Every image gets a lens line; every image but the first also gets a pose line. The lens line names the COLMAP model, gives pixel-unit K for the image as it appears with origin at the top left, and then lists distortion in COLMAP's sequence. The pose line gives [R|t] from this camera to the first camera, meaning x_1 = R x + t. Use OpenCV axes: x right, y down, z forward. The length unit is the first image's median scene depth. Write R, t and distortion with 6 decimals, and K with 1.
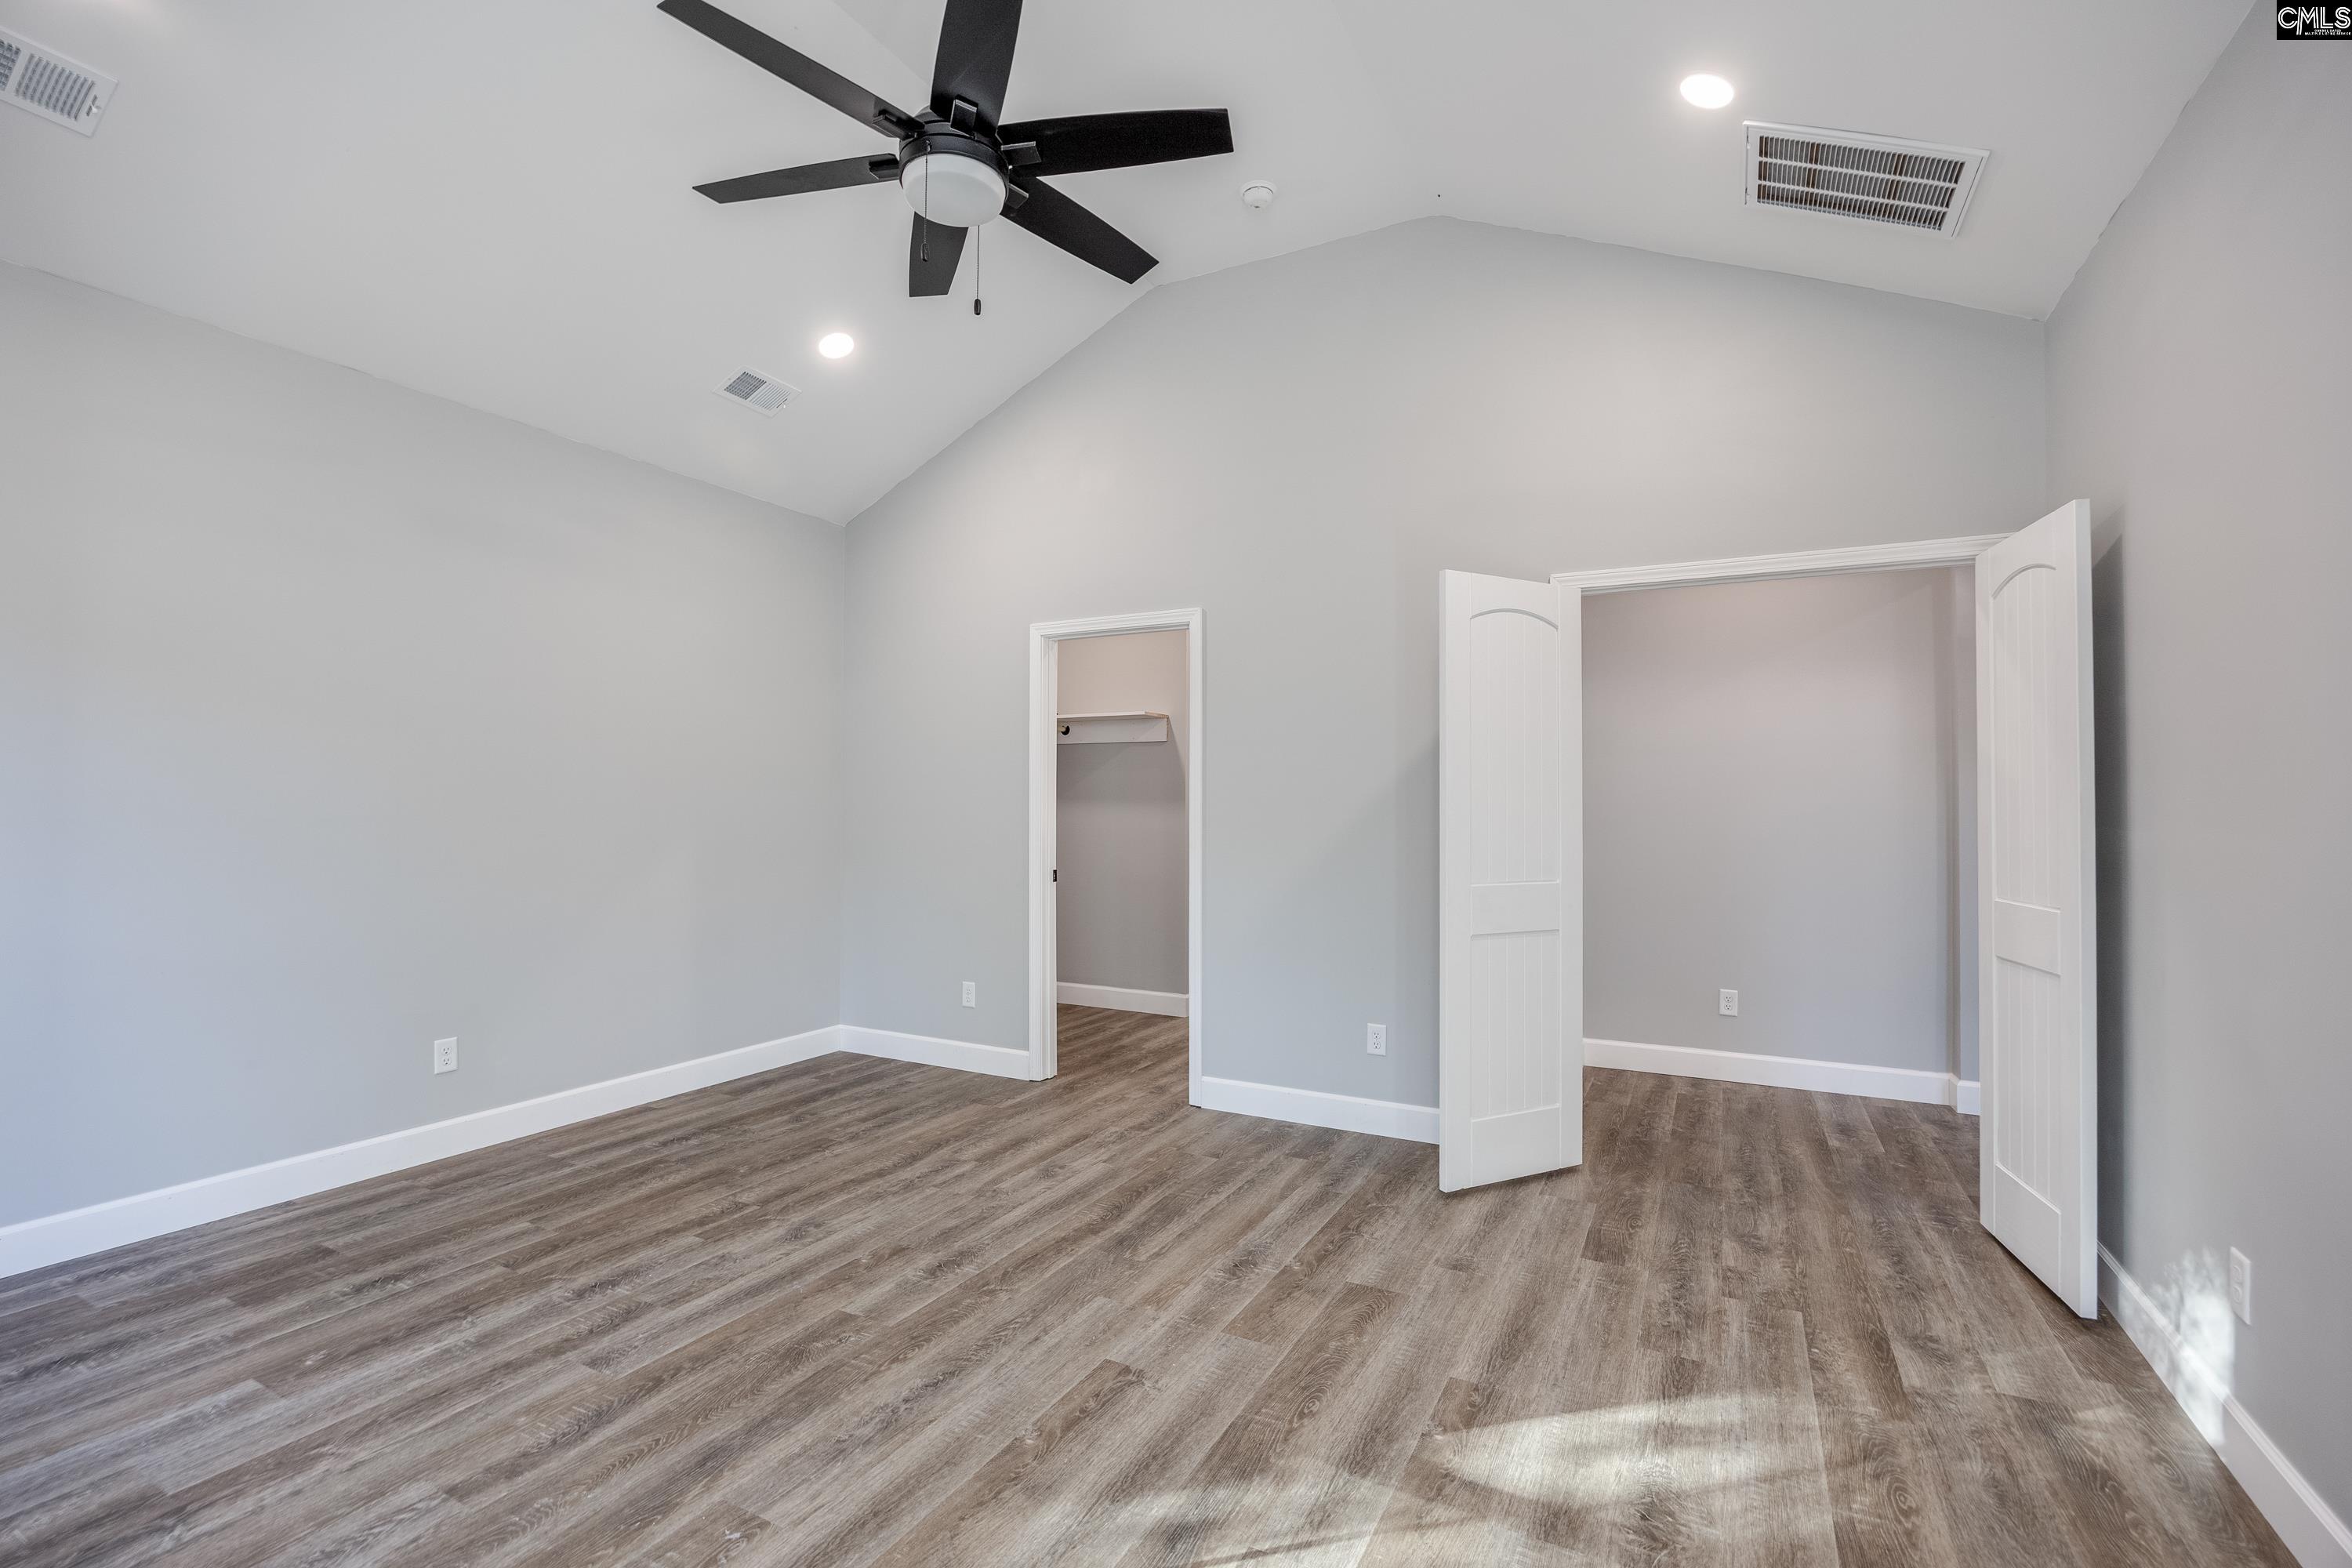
lens RADIAL K [[1046.0, 0, 1191.0], [0, 1046.0, 798.1], [0, 0, 1]] dist [-0.014119, 0.000985]
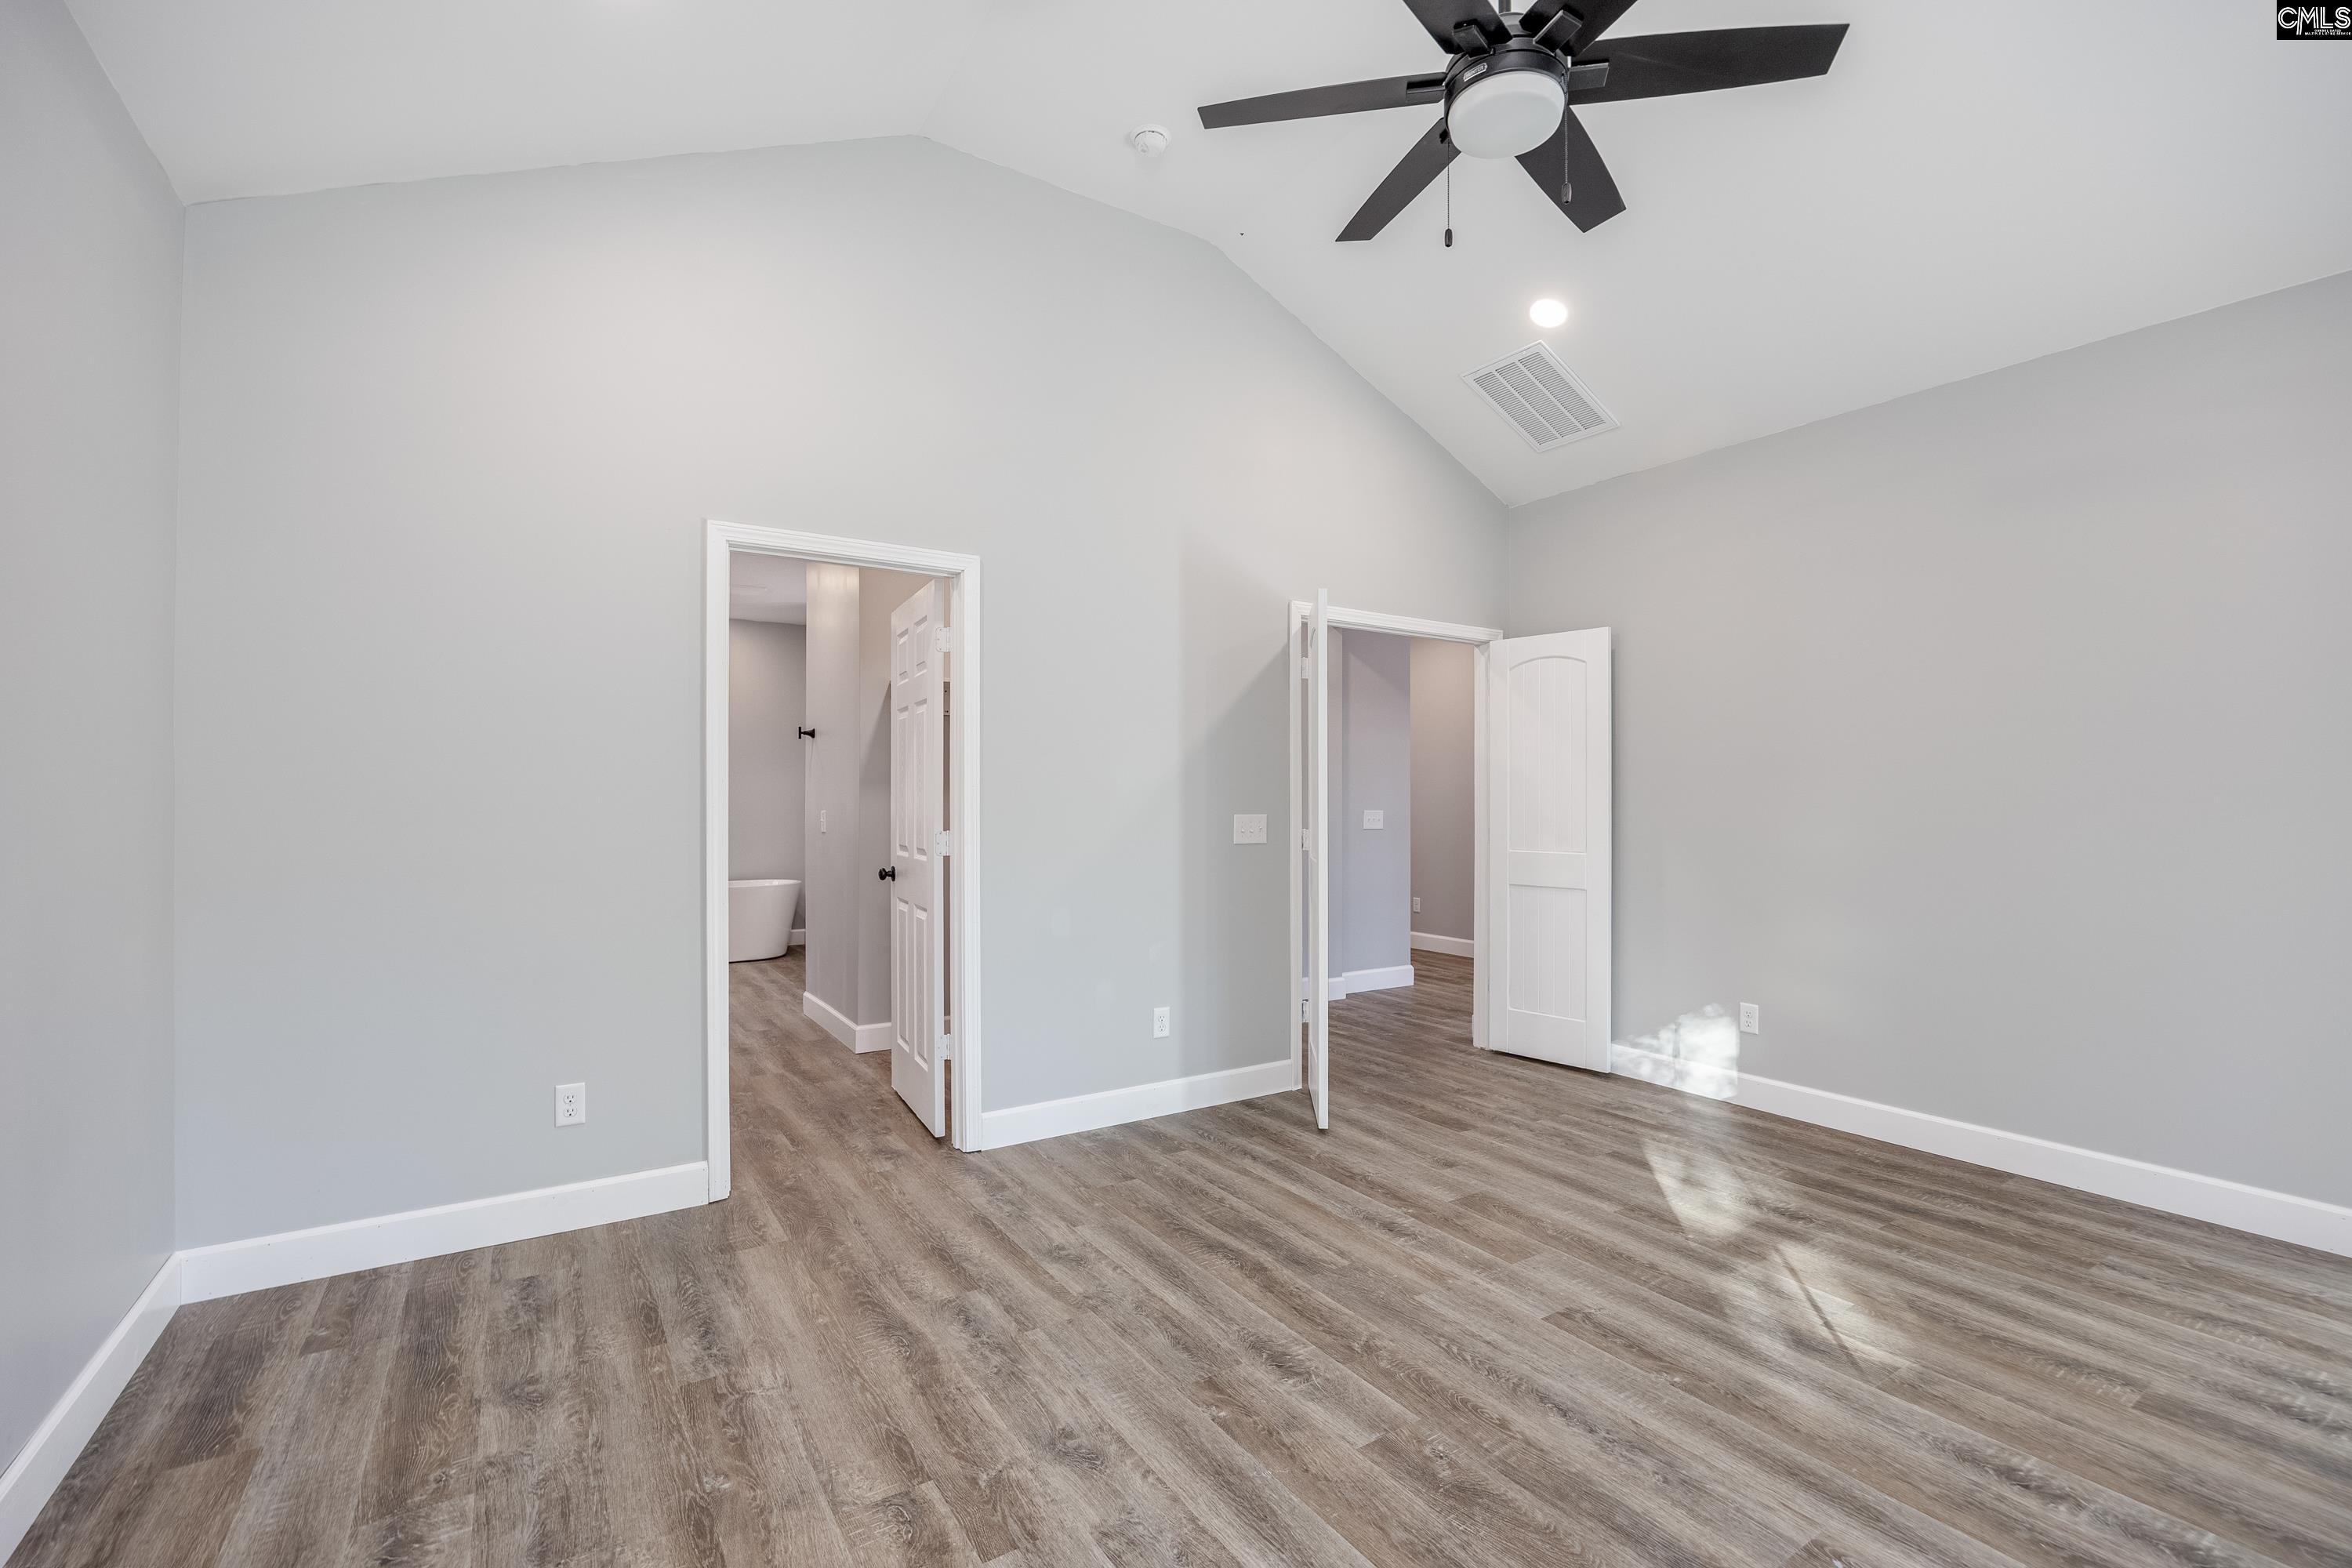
lens RADIAL K [[1046.0, 0, 1181.7], [0, 1046.0, 795.2], [0, 0, 1]] dist [-0.014119, 0.000985]
pose [[0.464624, 0.003802, 0.885500, -0.878913], [-0.010728, 0.999942, 0.001336, 0.007833], [-0.885443, -0.010121, 0.464638, 0.621029]]
